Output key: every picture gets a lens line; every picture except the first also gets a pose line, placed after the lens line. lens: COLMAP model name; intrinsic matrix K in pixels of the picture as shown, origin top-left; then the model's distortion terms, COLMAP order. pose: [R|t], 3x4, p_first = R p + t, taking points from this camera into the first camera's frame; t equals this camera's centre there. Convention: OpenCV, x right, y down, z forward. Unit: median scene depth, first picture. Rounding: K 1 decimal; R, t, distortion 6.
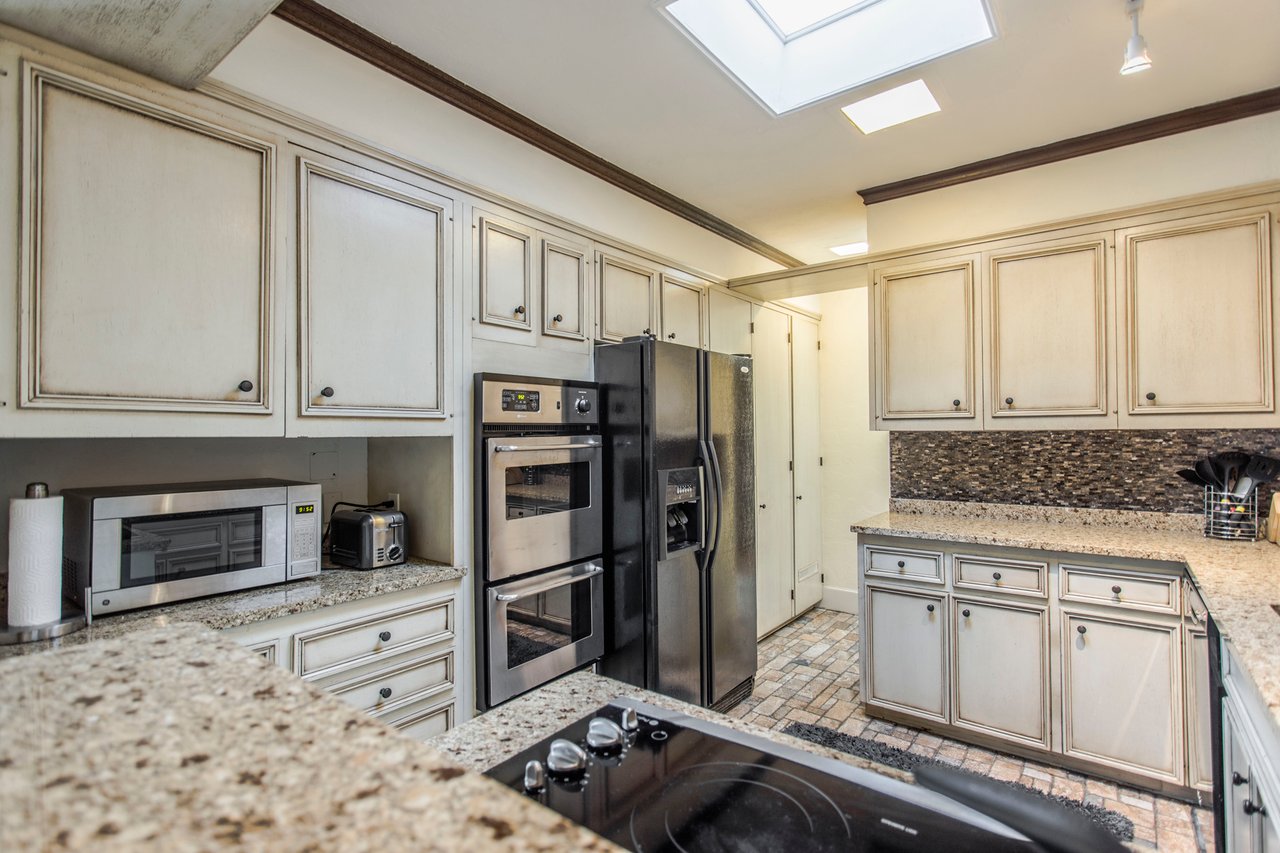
lens RADIAL K [[610.3, 0, 639.7], [0, 610.3, 425.9], [0, 0, 1]] dist [0.001328, 0.000219]
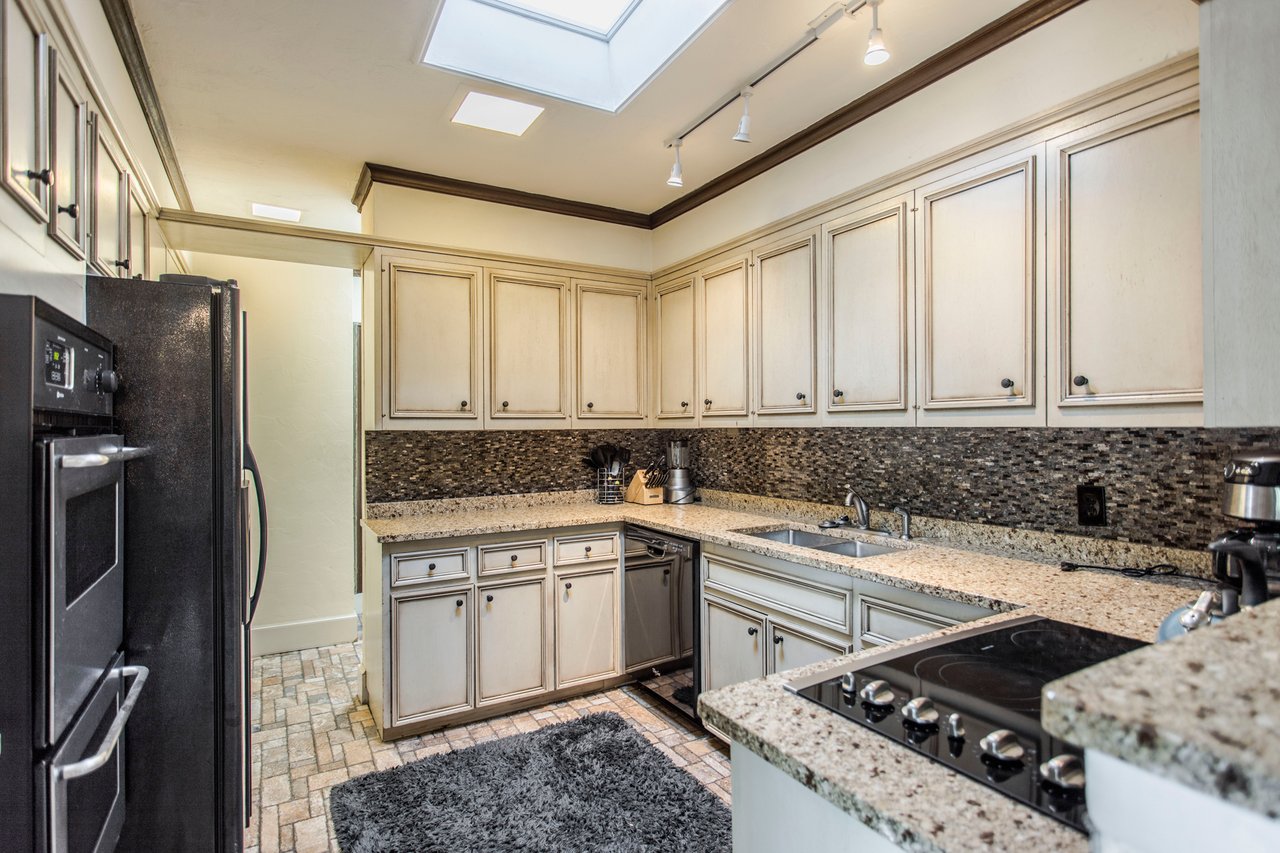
lens RADIAL K [[651.1, 0, 642.2], [0, 651.1, 426.6], [0, 0, 1]] dist [-0.003294, 0.001992]
pose [[0.366835, 0.009335, 0.930239, -0.427488], [-0.004708, 0.999955, -0.008178, 0.009588], [-0.930274, -0.001380, 0.366863, 0.312630]]
